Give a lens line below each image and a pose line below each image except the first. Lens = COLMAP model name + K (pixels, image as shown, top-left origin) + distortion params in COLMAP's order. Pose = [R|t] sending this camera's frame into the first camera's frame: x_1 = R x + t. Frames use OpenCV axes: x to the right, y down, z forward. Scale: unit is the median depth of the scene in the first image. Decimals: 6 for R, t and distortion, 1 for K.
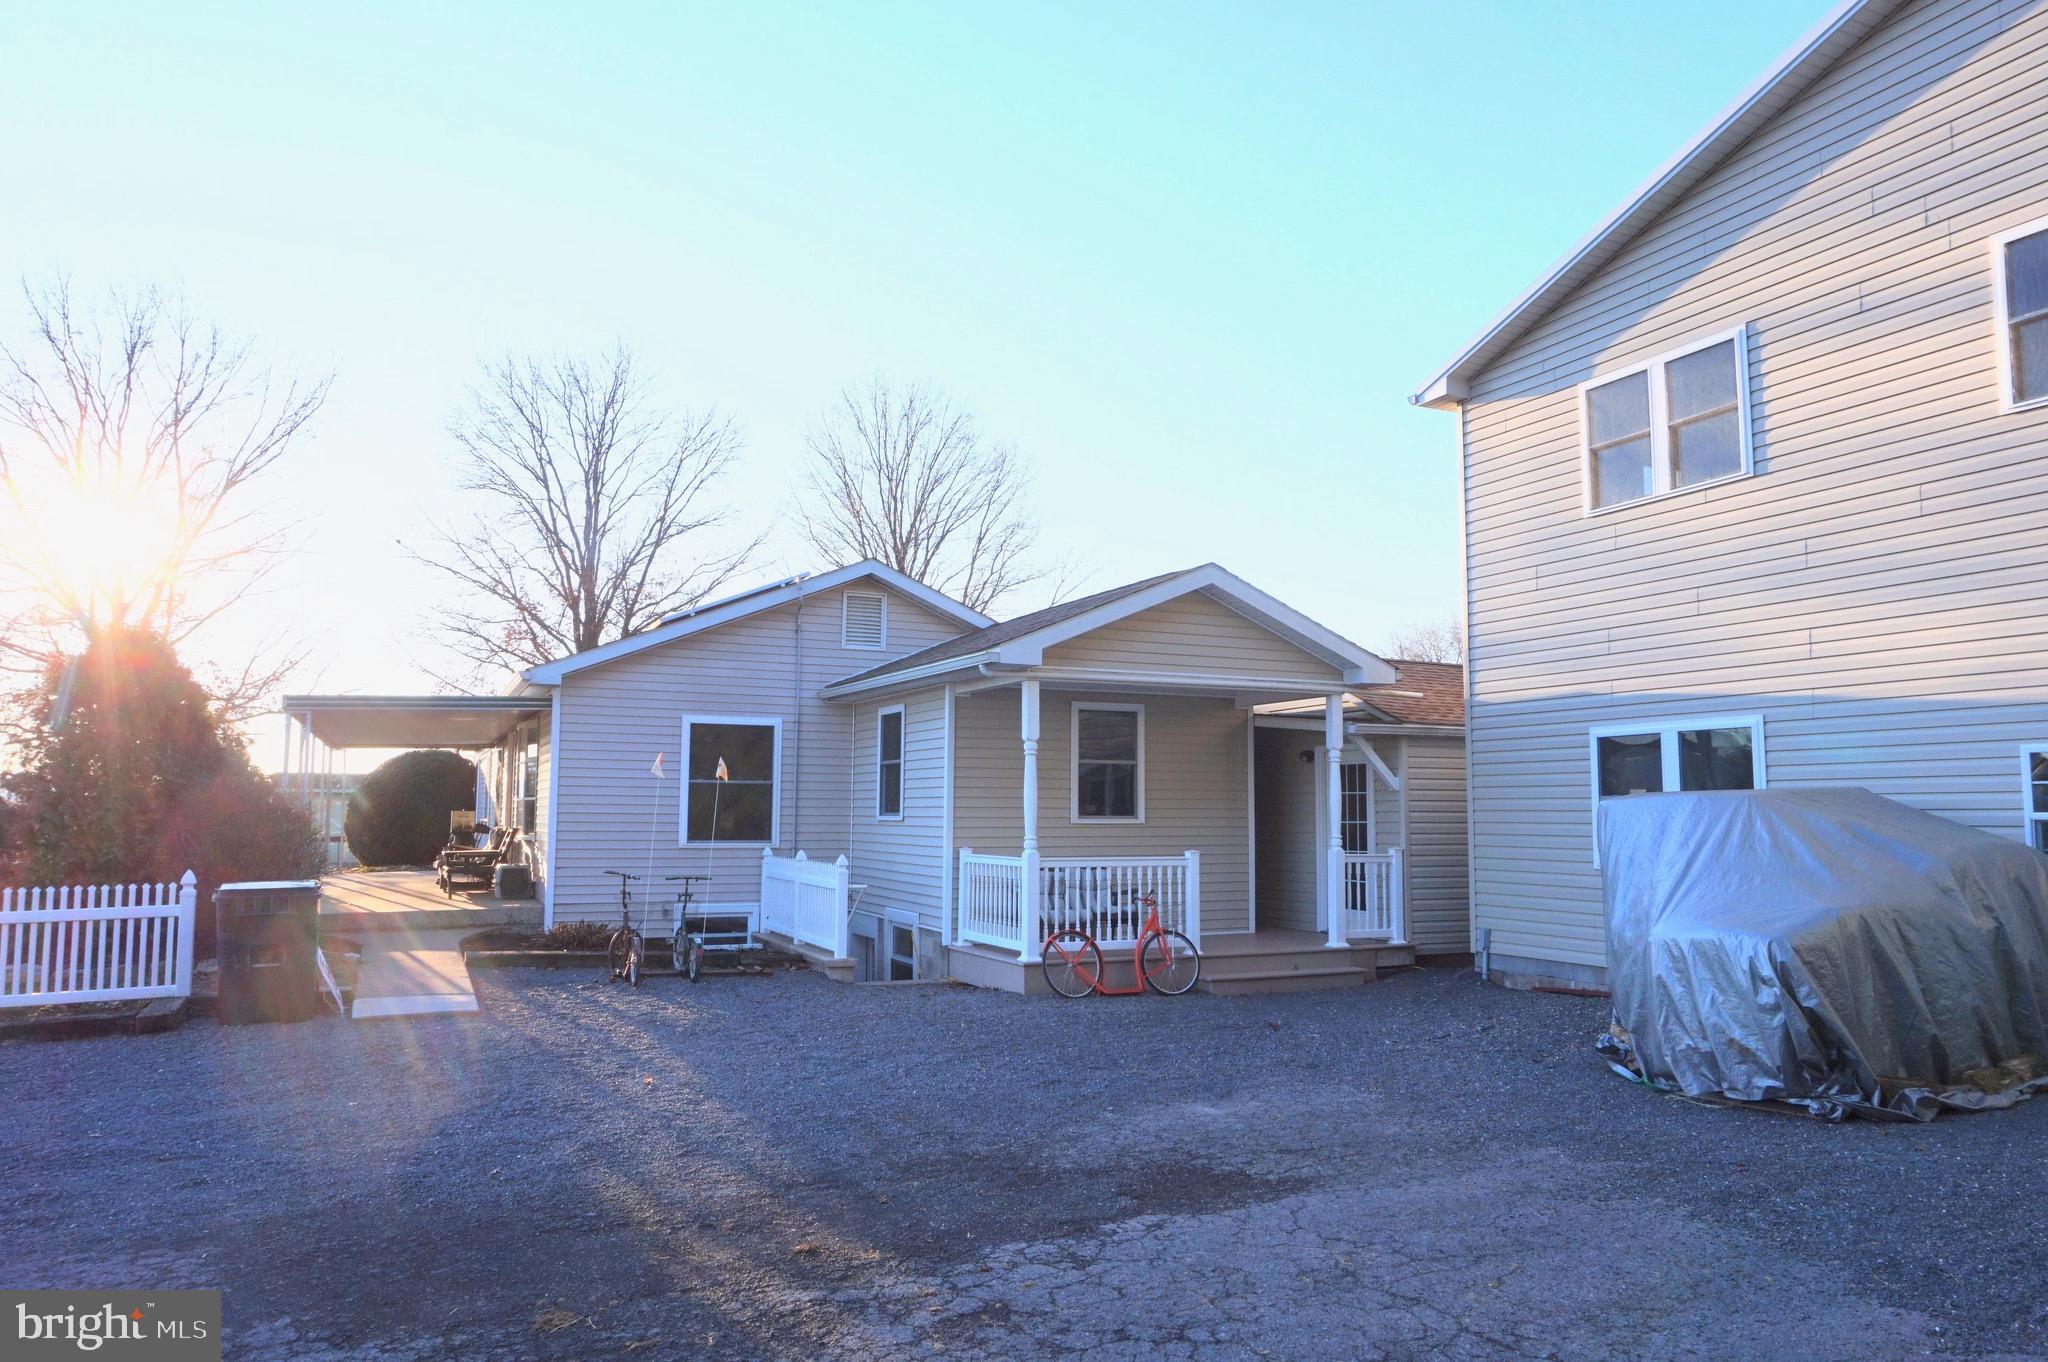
lens RADIAL K [[1385.7, 0, 1038.3], [0, 1385.7, 685.3], [0, 0, 1]] dist [-0.048239, 0.036554]
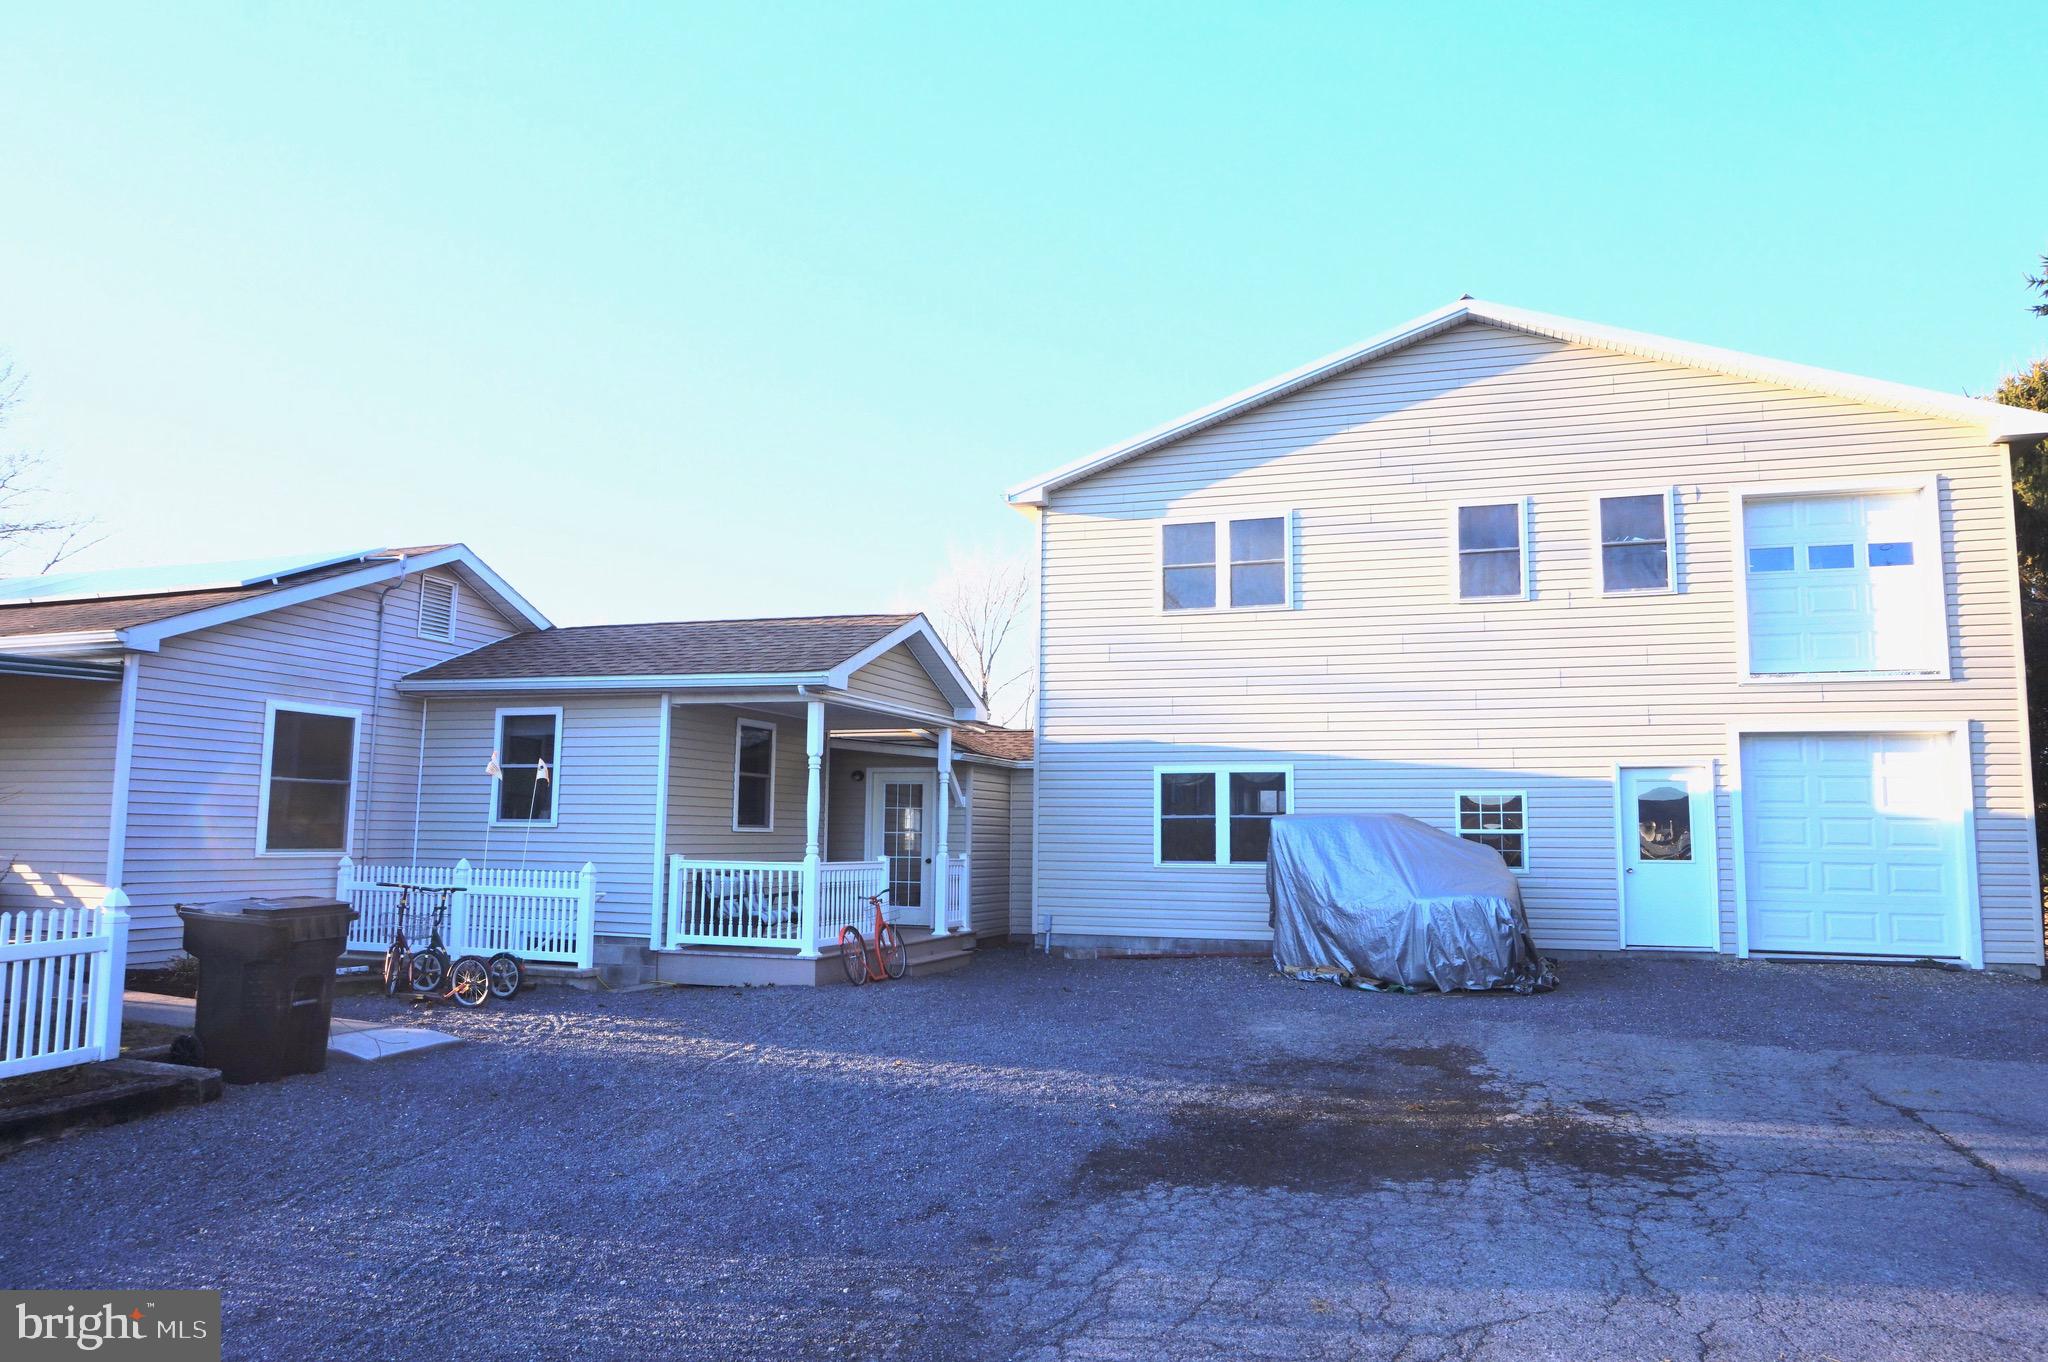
lens RADIAL K [[1385.7, 0, 1025.1], [0, 1385.7, 689.3], [0, 0, 1]] dist [-0.048239, 0.036554]
pose [[0.692333, 0.080349, 0.717091, -0.628867], [-0.075454, 0.996394, -0.038795, 0.015482], [-0.717622, -0.027248, 0.695899, 0.103661]]
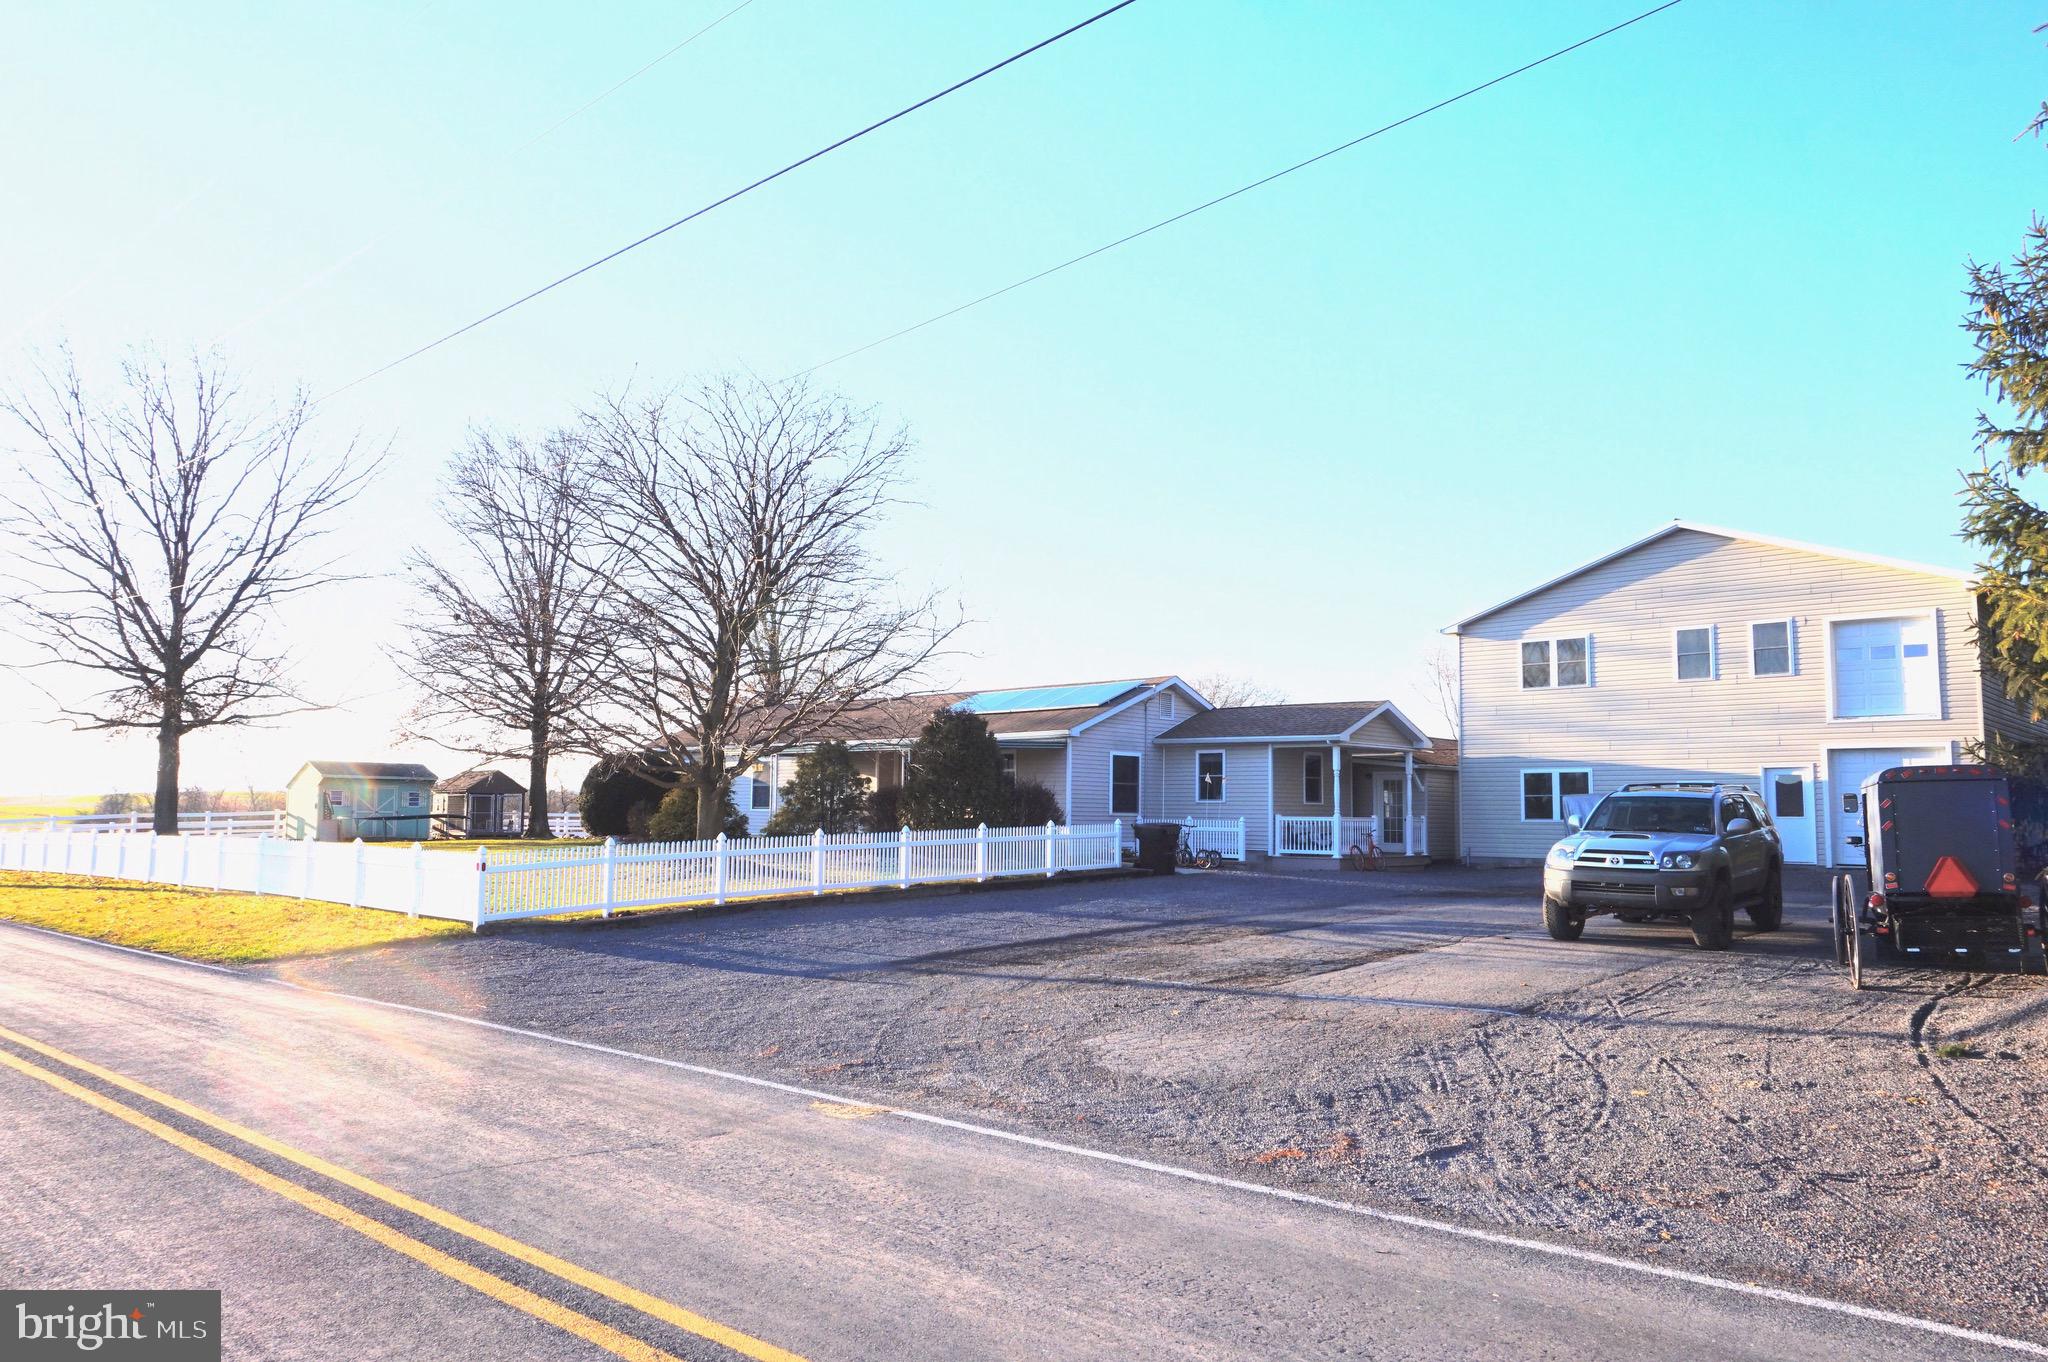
lens RADIAL K [[1385.7, 0, 1017.7], [0, 1385.7, 690.7], [0, 0, 1]] dist [-0.048239, 0.036554]
pose [[0.929308, 0.041564, 0.366959, -1.344682], [-0.043030, 0.999065, -0.004189, -0.063016], [-0.366790, -0.011898, 0.930228, -1.021197]]
